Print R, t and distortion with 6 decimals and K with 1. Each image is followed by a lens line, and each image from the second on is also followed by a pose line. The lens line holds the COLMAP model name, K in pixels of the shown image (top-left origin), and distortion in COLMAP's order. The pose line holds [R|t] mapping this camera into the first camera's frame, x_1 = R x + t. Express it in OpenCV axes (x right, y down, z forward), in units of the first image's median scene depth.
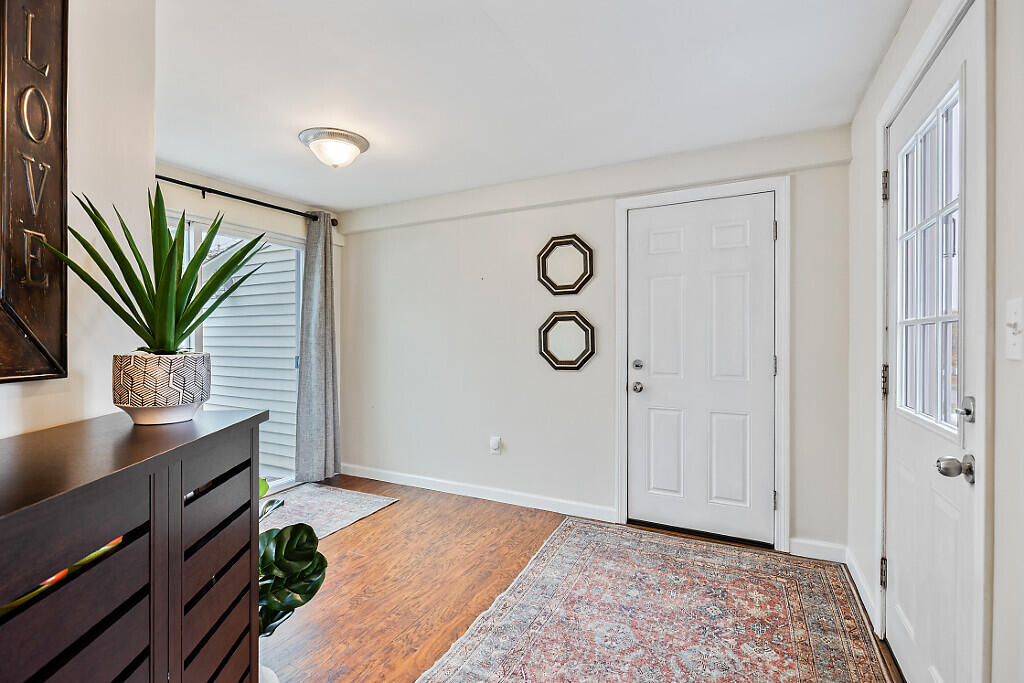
lens RADIAL K [[454.7, 0, 512.0], [0, 454.7, 341.5], [0, 0, 1]] dist [-0.001979, -0.000399]
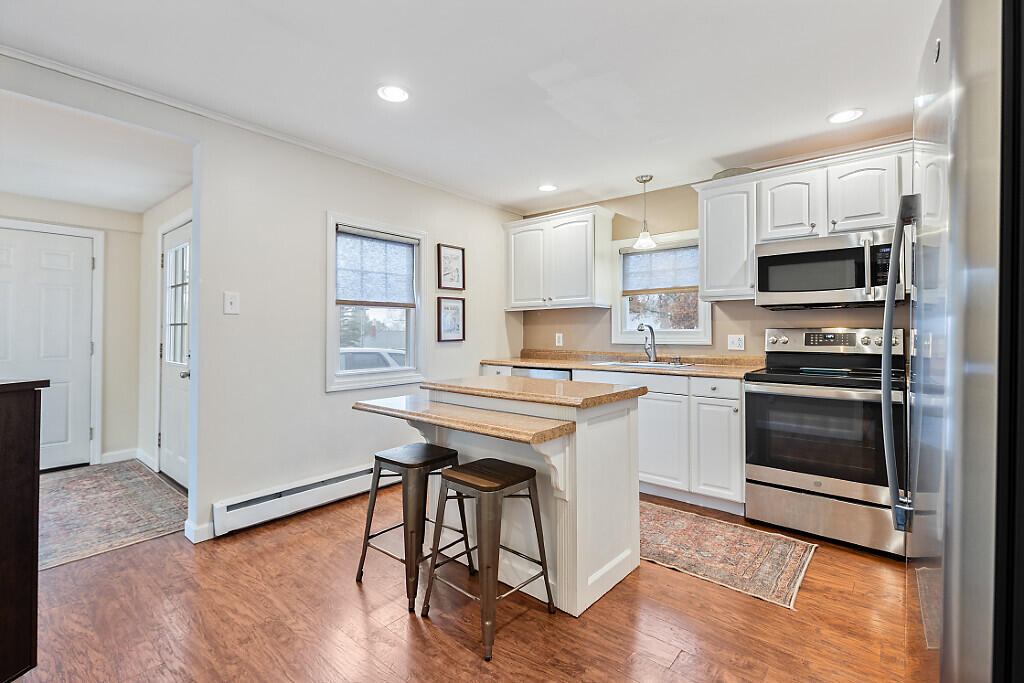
lens RADIAL K [[461.8, 0, 514.2], [0, 461.8, 322.0], [0, 0, 1]] dist [0.000509, 0.000153]
pose [[0.211623, 0.020683, 0.977133, -0.688080], [0.005883, 0.999731, -0.022435, 0.004911], [-0.977334, 0.010496, 0.211444, -0.783629]]
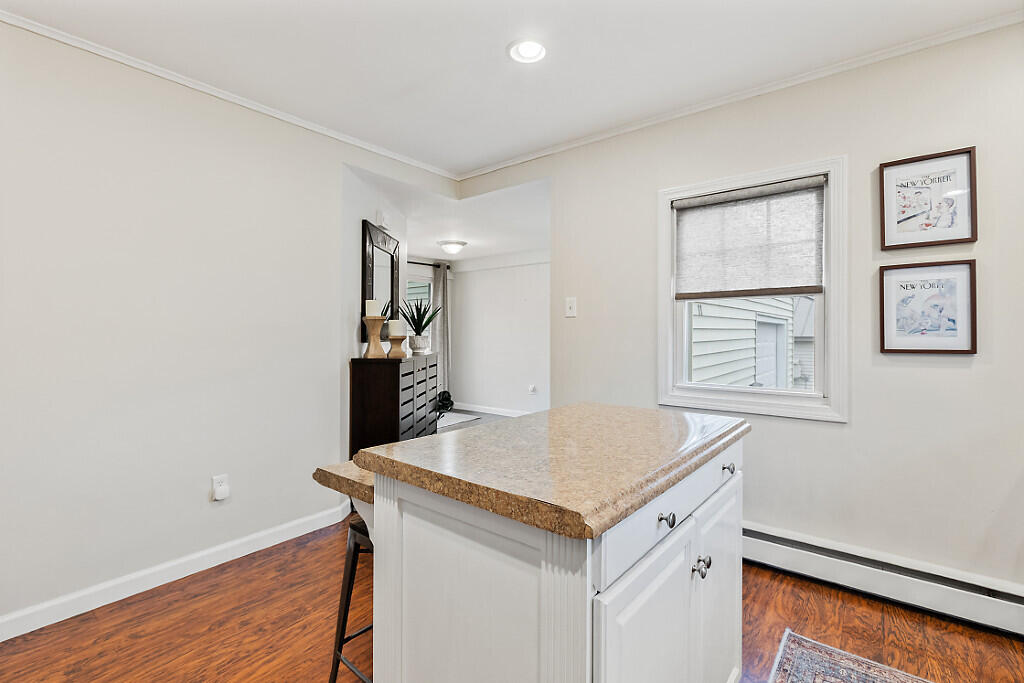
lens RADIAL K [[454.7, 0, 512.0], [0, 454.7, 341.5], [0, 0, 1]] dist [-0.001979, -0.000399]
pose [[0.979463, 0.006471, -0.201518, 0.353757], [-0.003381, 0.999871, 0.015676, 0.004949], [0.201594, -0.014673, 0.979359, -1.142168]]
